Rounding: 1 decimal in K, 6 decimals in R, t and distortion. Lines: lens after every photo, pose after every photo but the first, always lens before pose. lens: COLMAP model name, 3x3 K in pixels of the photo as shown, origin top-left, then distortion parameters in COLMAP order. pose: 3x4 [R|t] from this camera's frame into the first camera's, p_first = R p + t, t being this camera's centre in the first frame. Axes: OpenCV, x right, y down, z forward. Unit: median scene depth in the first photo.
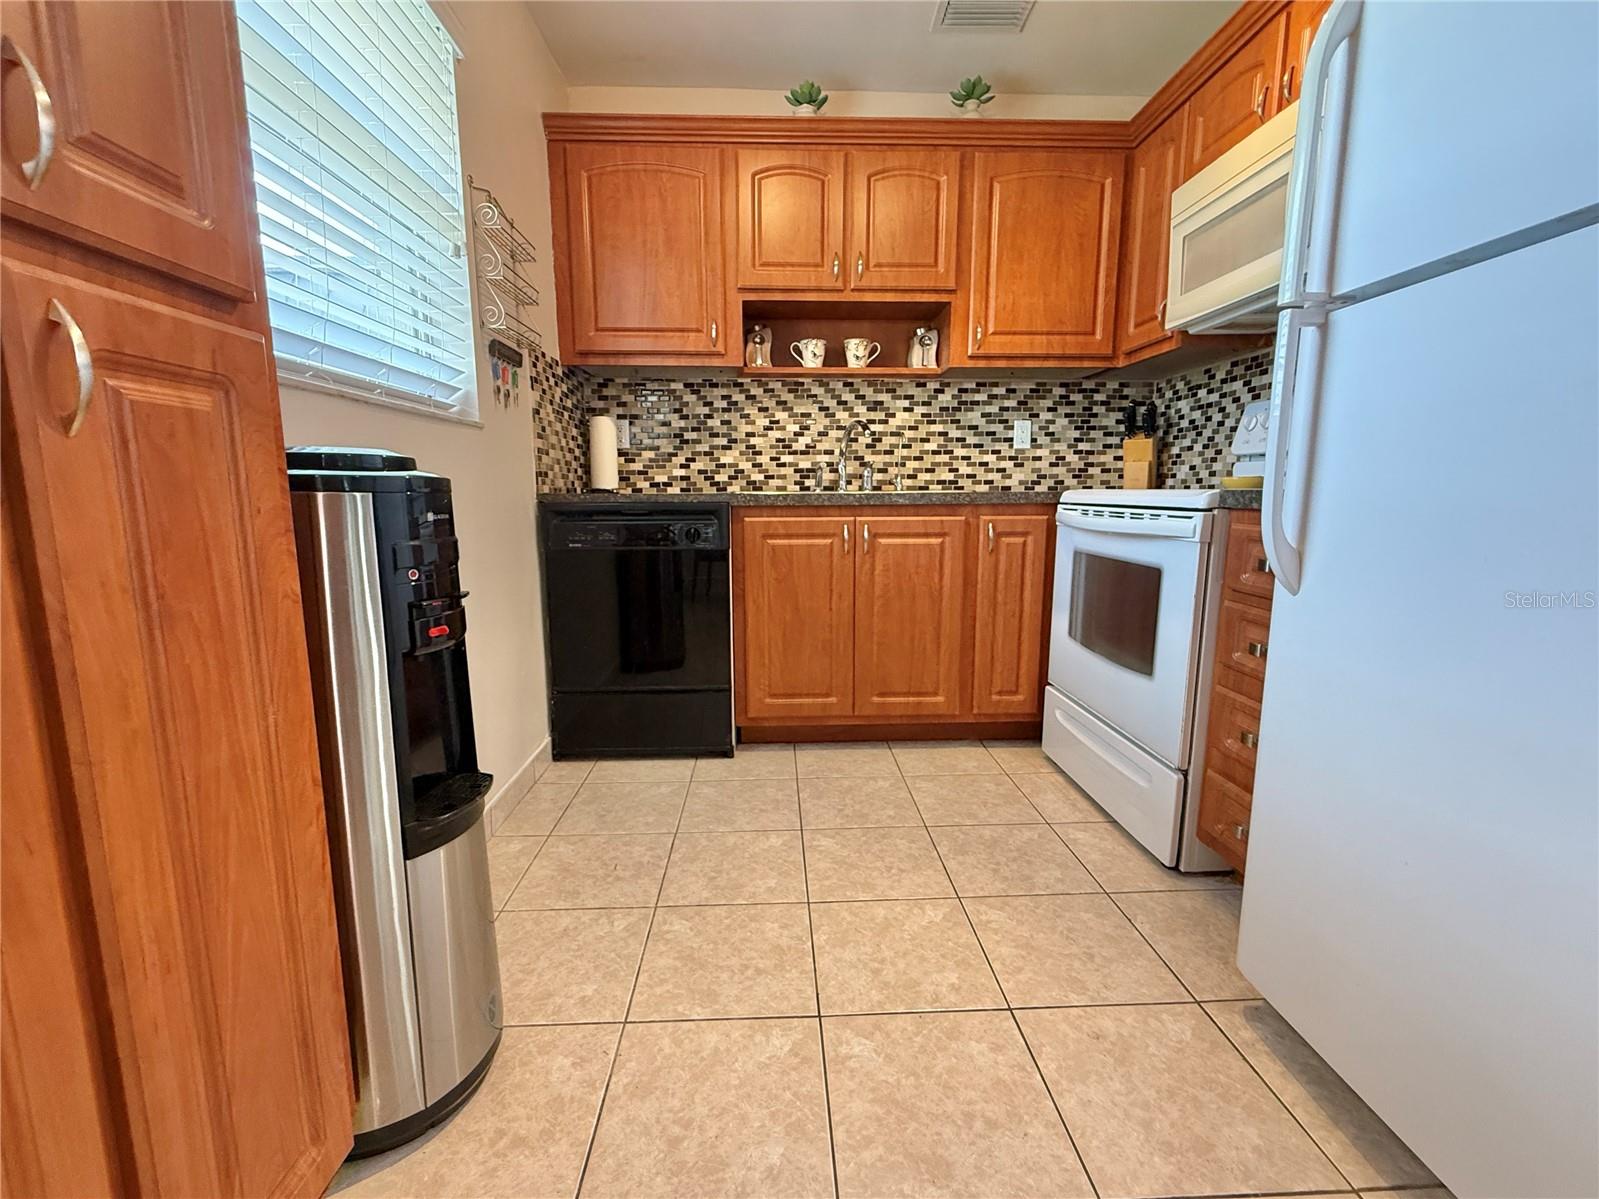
lens RADIAL K [[676.9, 0, 776.4], [0, 676.9, 601.3], [0, 0, 1]] dist [-0.000966, 0.000473]
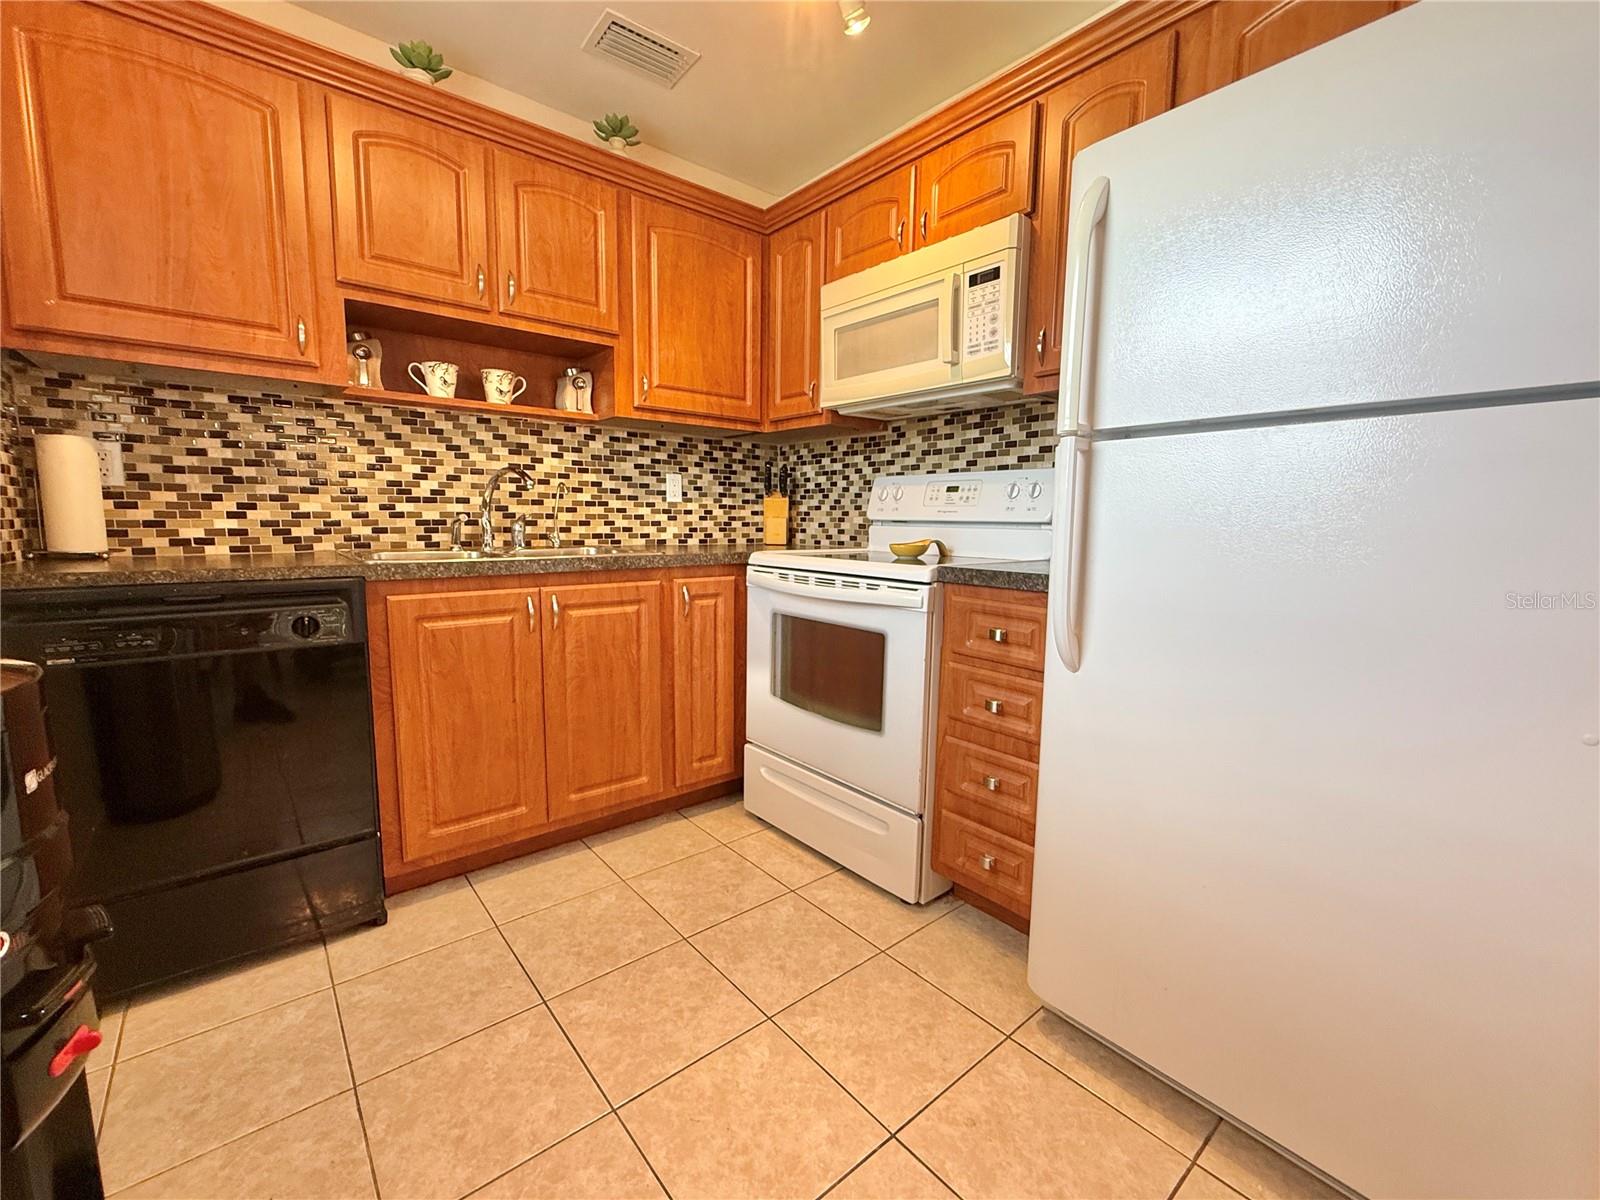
lens RADIAL K [[677.3, 0, 776.8], [0, 677.3, 601.8], [0, 0, 1]] dist [-0.000966, 0.000473]
pose [[0.790499, -0.067385, 0.608745, -0.149852], [0.088379, 0.996077, -0.004506, -0.071644], [-0.606053, 0.057362, 0.793353, 0.151164]]
